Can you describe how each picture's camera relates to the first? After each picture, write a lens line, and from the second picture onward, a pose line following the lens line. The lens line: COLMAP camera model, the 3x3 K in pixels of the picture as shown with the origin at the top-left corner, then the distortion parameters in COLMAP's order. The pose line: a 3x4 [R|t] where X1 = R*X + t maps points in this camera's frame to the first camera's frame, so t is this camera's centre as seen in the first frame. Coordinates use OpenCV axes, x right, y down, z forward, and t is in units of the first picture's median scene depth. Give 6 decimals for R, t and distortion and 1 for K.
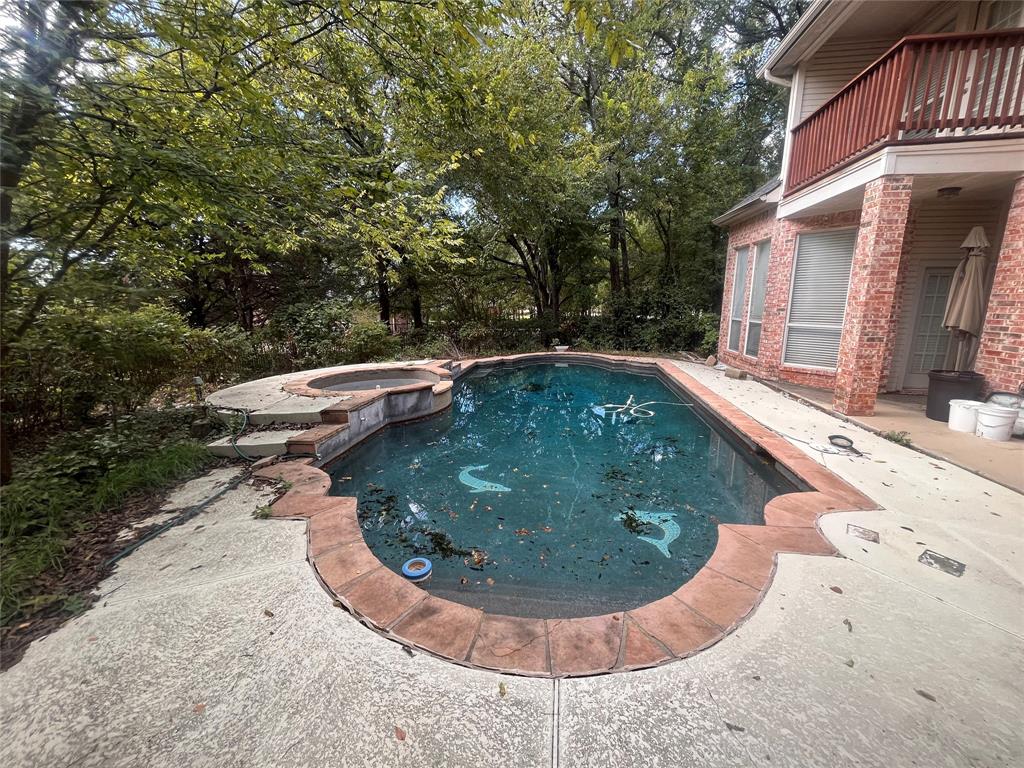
lens RADIAL K [[413.6, 0, 503.4], [0, 413.6, 386.2], [0, 0, 1]] dist [-0.000493, -0.000298]
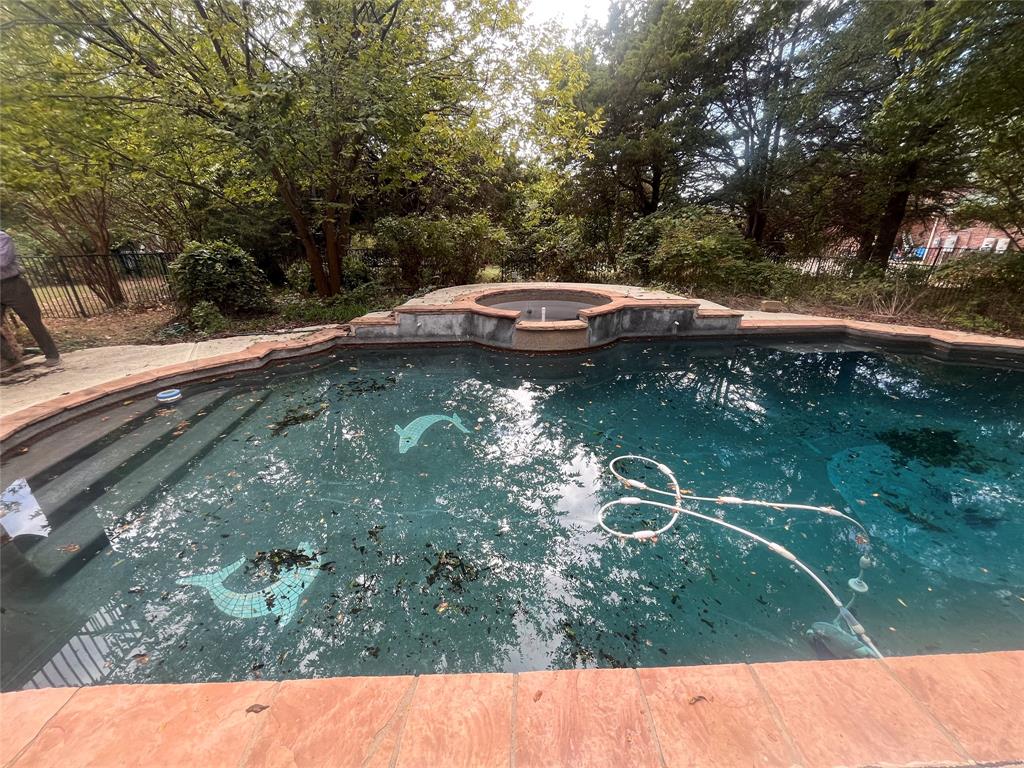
lens RADIAL K [[413.6, 0, 503.4], [0, 413.6, 386.2], [0, 0, 1]] dist [-0.000493, -0.000298]
pose [[0.144511, 0.398679, -0.905633, 0.800818], [-0.171747, 0.911455, 0.373836, -0.232824], [0.974484, 0.101516, 0.200187, 1.091696]]
